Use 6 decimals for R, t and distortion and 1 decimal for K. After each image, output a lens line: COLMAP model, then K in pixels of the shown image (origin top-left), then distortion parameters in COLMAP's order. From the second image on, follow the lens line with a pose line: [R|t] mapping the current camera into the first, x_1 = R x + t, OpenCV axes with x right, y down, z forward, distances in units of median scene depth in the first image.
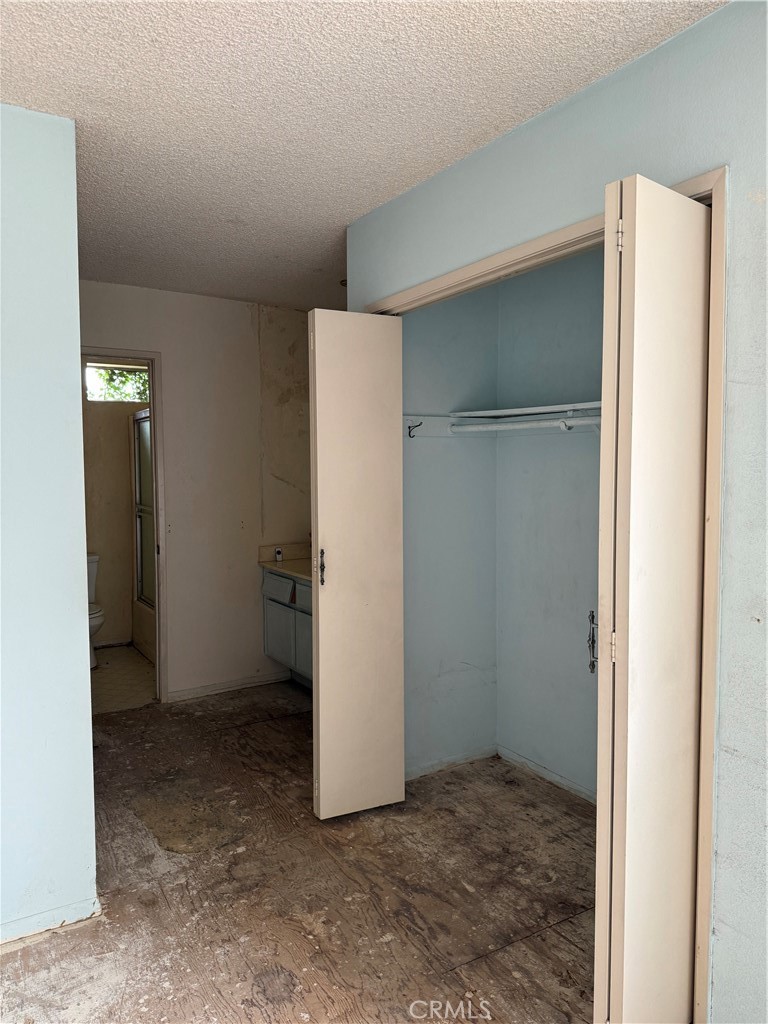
lens RADIAL K [[726.9, 0, 383.0], [0, 726.9, 513.5], [0, 0, 1]] dist [-0.006093, -0.004064]
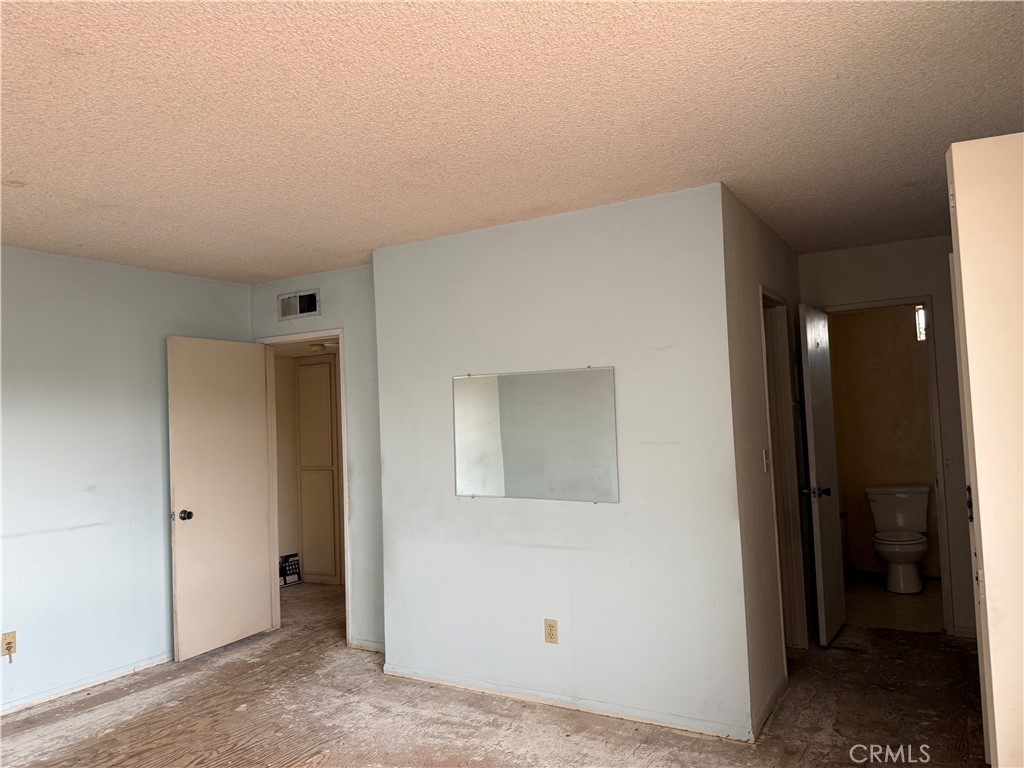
lens RADIAL K [[726.9, 0, 512.3], [0, 726.9, 382.2], [0, 0, 1]] dist [-0.006093, -0.004064]
pose [[0.466314, -0.055013, -0.882907, 0.510135], [-0.022117, 0.997027, -0.073805, -0.005872], [0.884343, 0.053944, 0.463711, -0.048560]]
